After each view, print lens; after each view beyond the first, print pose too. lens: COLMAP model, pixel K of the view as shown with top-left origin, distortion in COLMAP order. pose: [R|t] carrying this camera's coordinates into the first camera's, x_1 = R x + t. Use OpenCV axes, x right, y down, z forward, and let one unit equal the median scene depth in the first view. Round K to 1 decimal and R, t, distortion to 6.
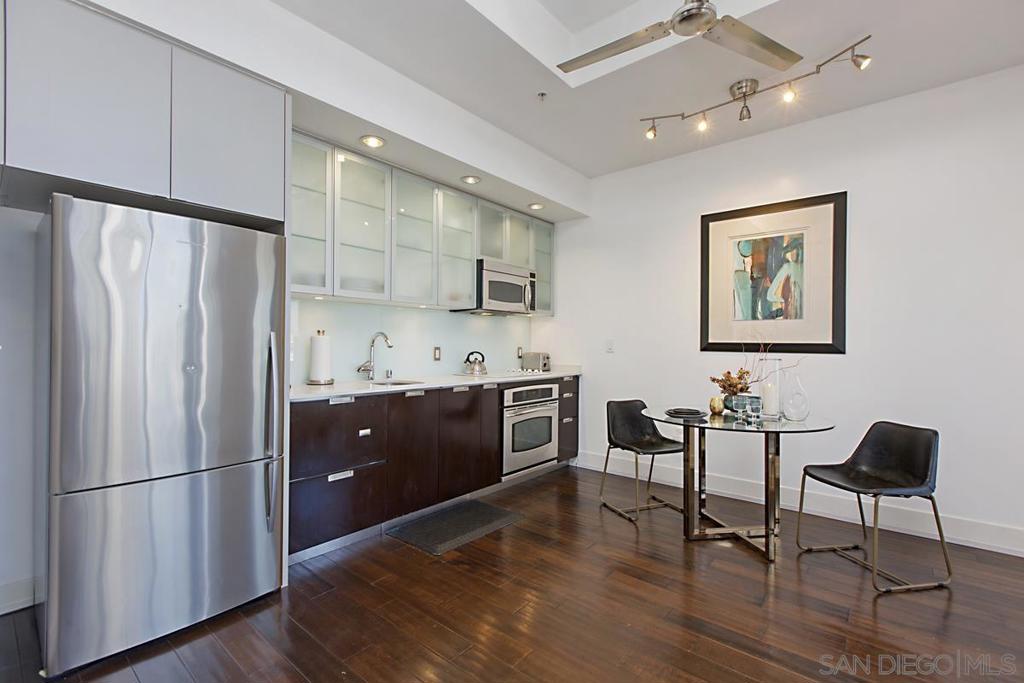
lens RADIAL K [[456.2, 0, 510.9], [0, 456.2, 342.4], [0, 0, 1]] dist [0.005351, -0.001295]
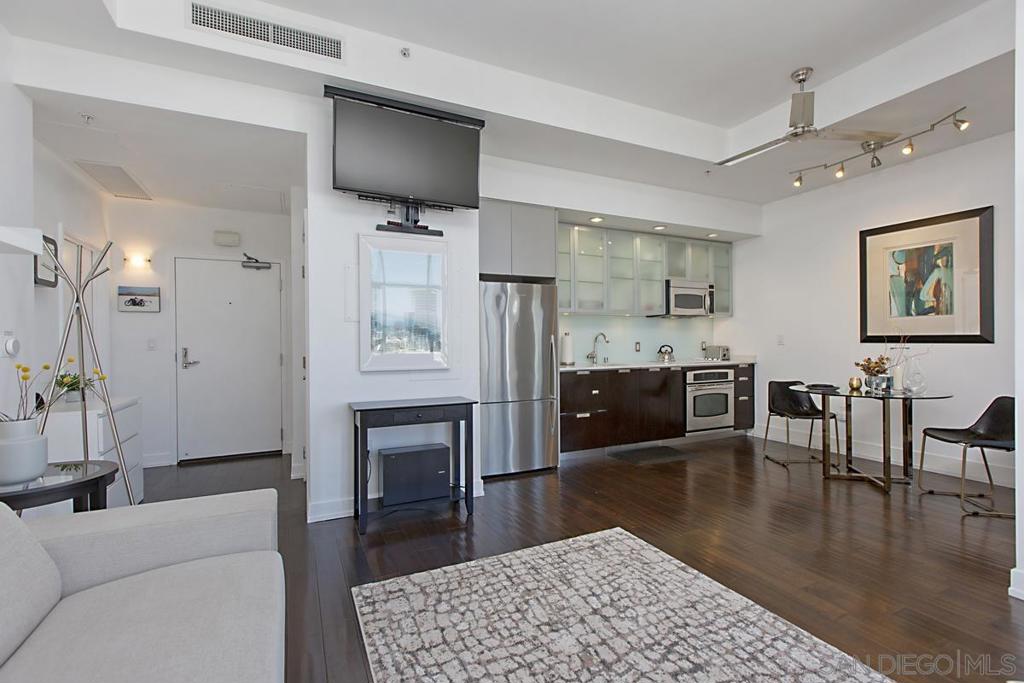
lens RADIAL K [[456.2, 0, 507.6], [0, 456.2, 343.1], [0, 0, 1]] dist [0.005351, -0.001295]
pose [[0.907812, -0.012236, -0.419198, 0.078557], [0.015920, 0.999859, 0.005292, -0.001338], [0.419074, -0.011478, 0.907880, -0.536305]]
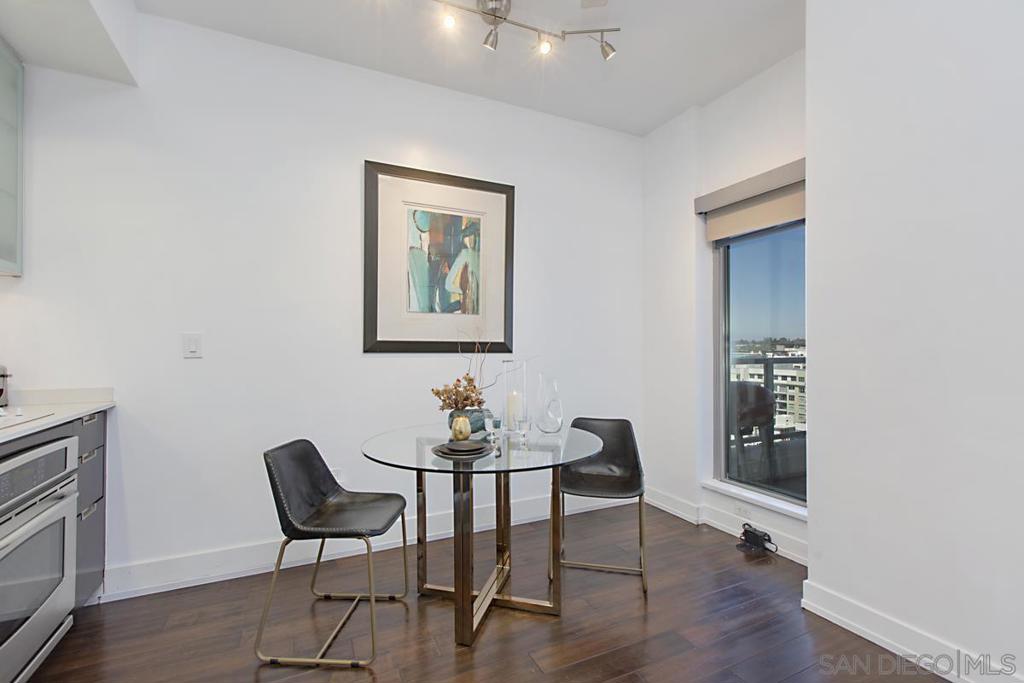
lens RADIAL K [[456.2, 0, 497.5], [0, 456.2, 340.3], [0, 0, 1]] dist [0.005351, -0.001295]
pose [[0.421965, 0.006502, 0.906589, -0.143839], [-0.002132, 0.999979, -0.006180, 0.004164], [-0.906609, 0.000675, 0.421970, 0.555080]]
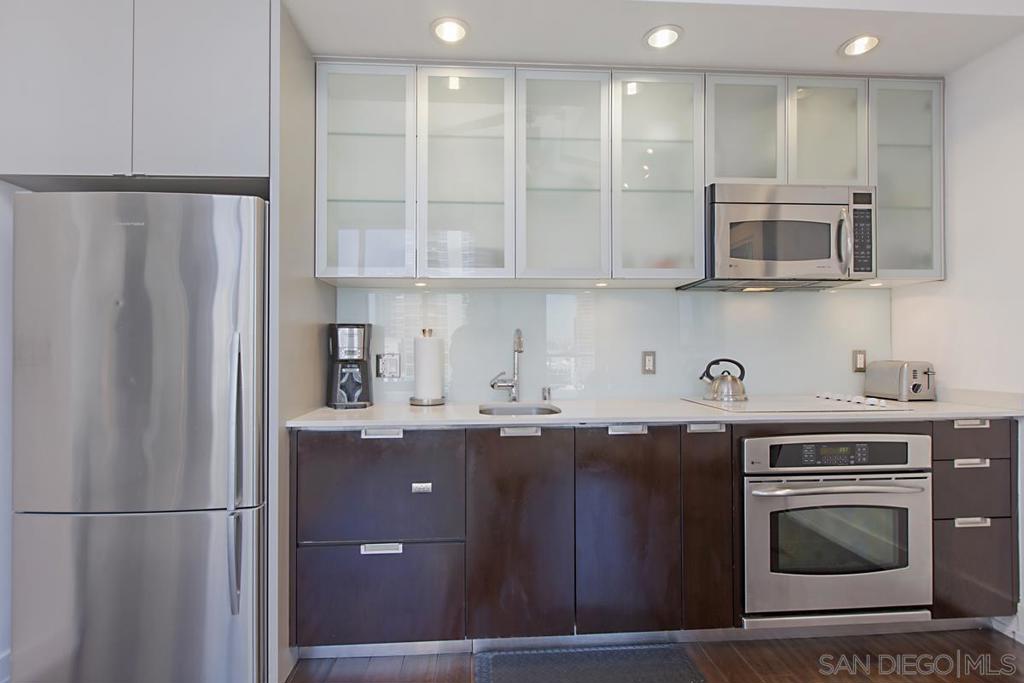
lens RADIAL K [[495.5, 0, 516.8], [0, 495.5, 343.9], [0, 0, 1]] dist [-0.002549, -0.000008]
pose [[0.689826, -0.017767, -0.723757, 0.208241], [0.014211, 0.999839, -0.011000, 0.005949], [0.723835, -0.002698, 0.689968, 0.478373]]
